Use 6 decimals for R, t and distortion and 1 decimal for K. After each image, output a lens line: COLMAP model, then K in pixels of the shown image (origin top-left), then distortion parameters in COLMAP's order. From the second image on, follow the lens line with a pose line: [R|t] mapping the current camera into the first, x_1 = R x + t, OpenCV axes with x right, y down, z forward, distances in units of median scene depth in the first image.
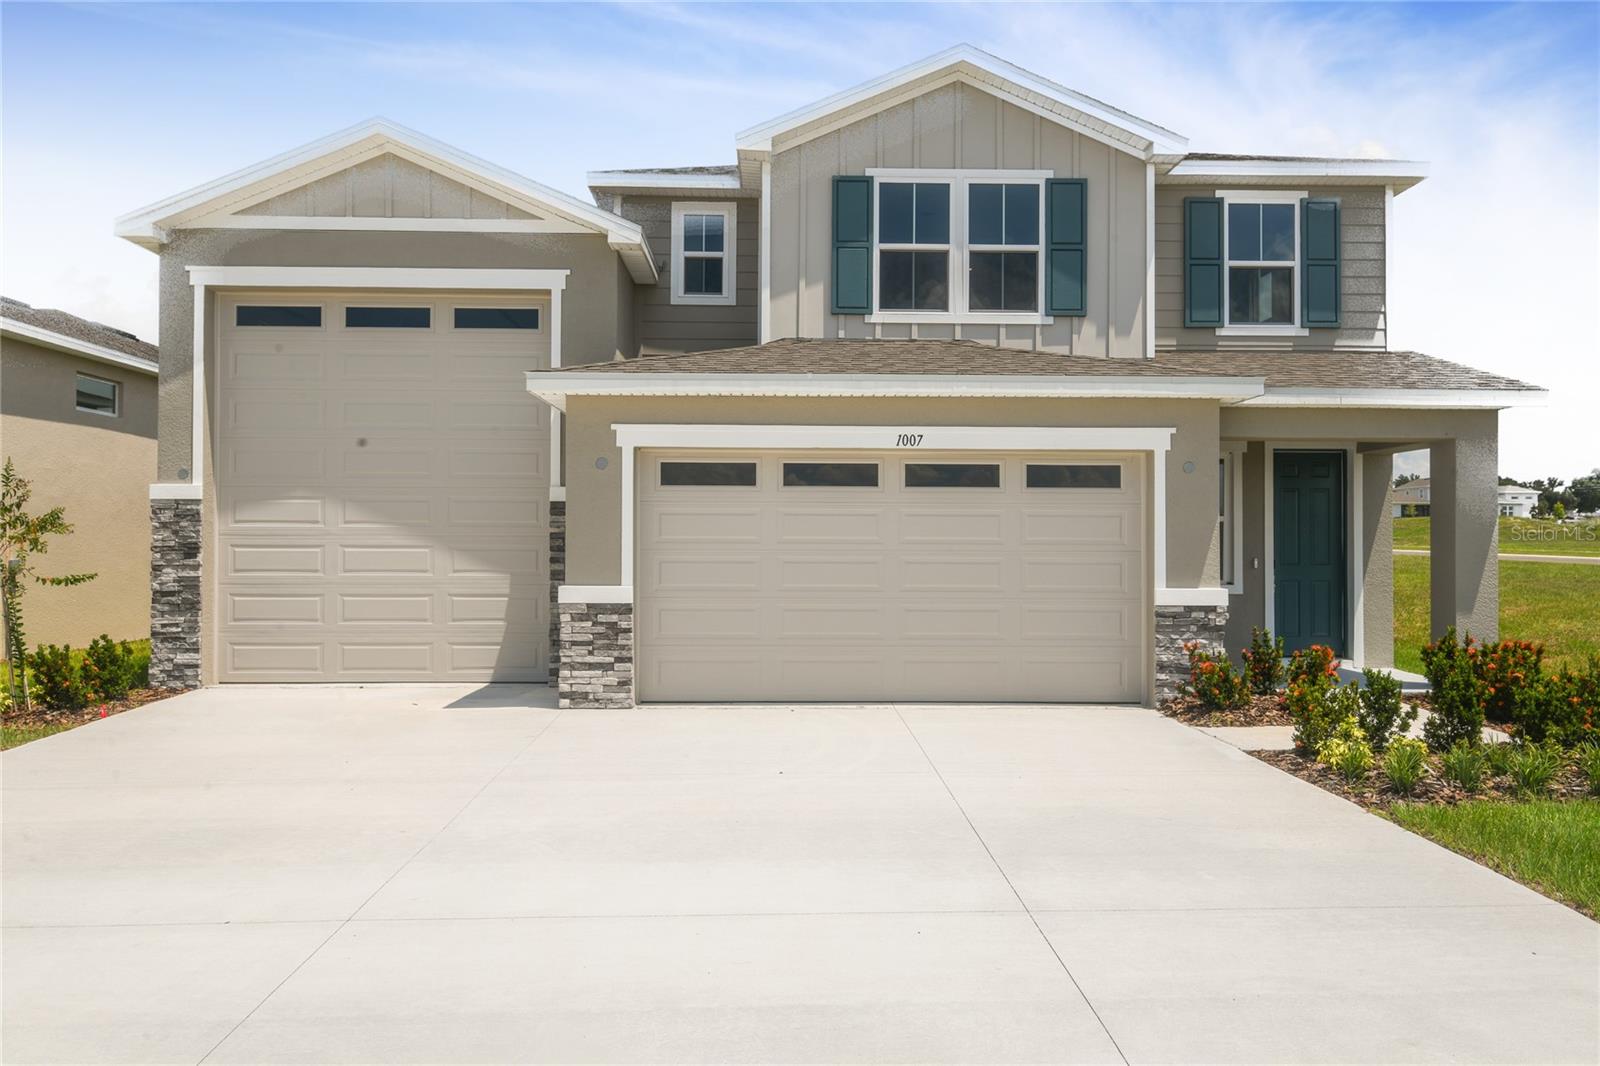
lens RADIAL K [[1100.2, 0, 800.0], [0, 1100.2, 533.0], [0, 0, 1]] dist [0.010295, 0.000608]
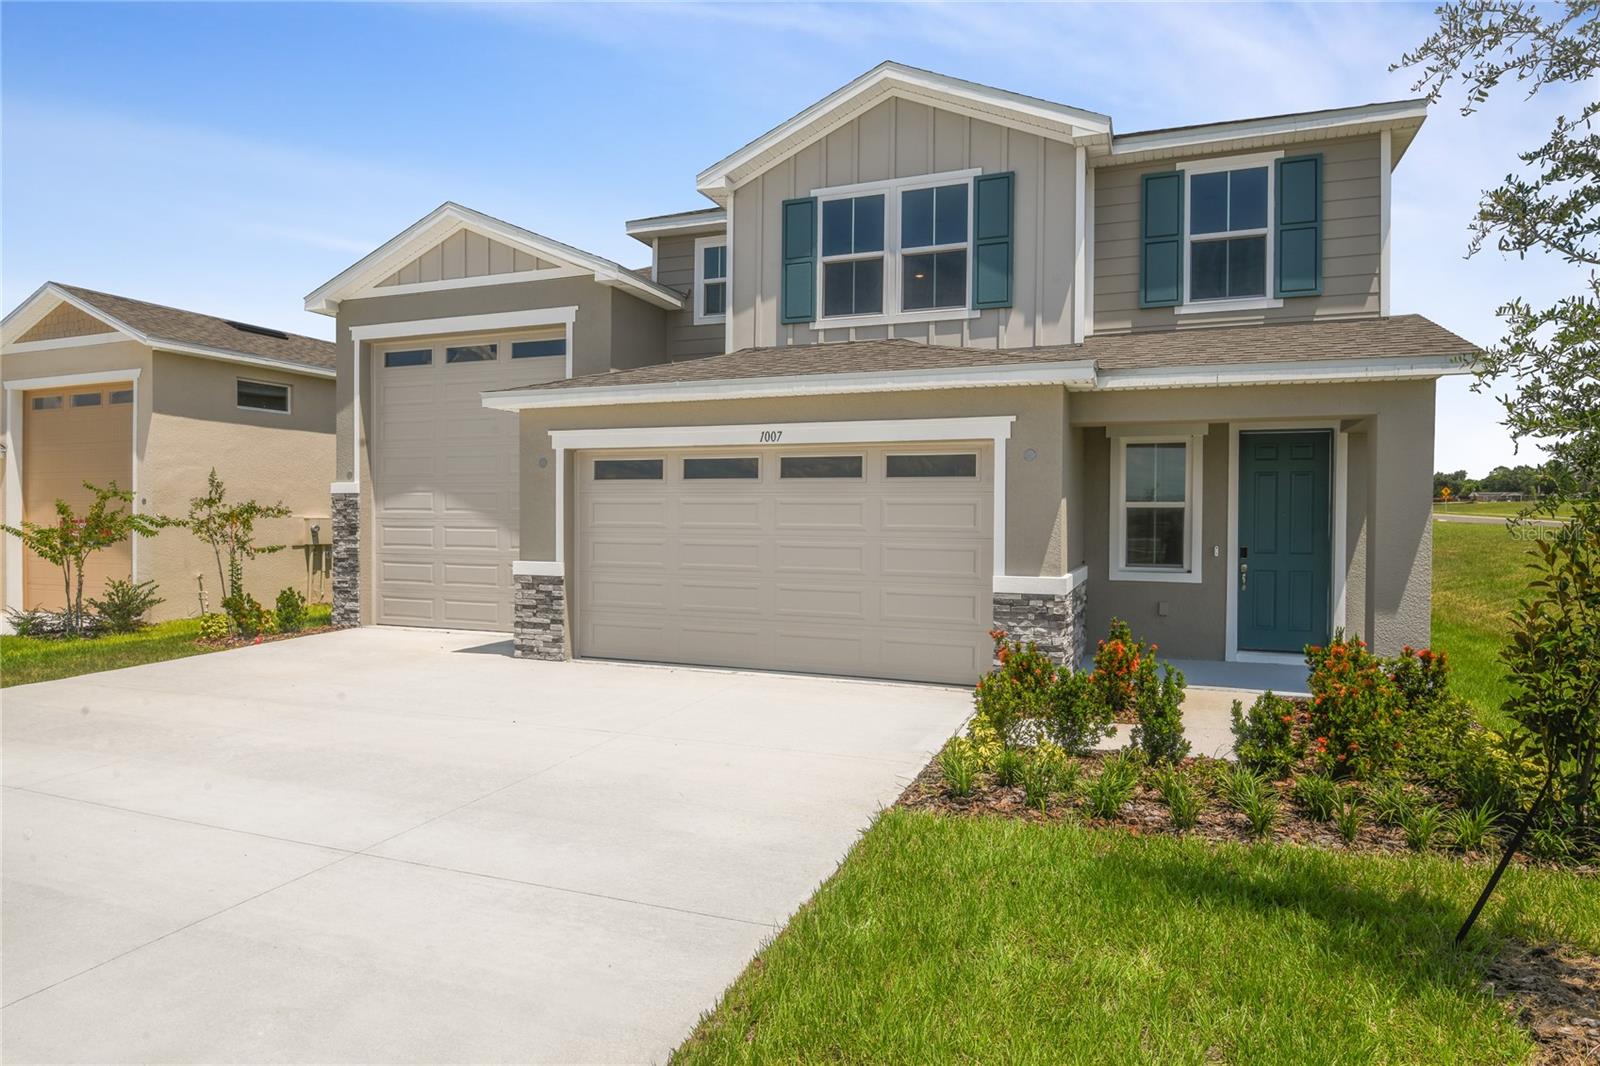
lens RADIAL K [[942.9, 0, 800.0], [0, 942.9, 533.0], [0, 0, 1]] dist [-0.002042, -0.000679]
pose [[0.918574, 0.009509, -0.395135, 0.429012], [0.000029, 0.999709, 0.024126, -0.008434], [0.395250, -0.022173, 0.918306, 0.114845]]
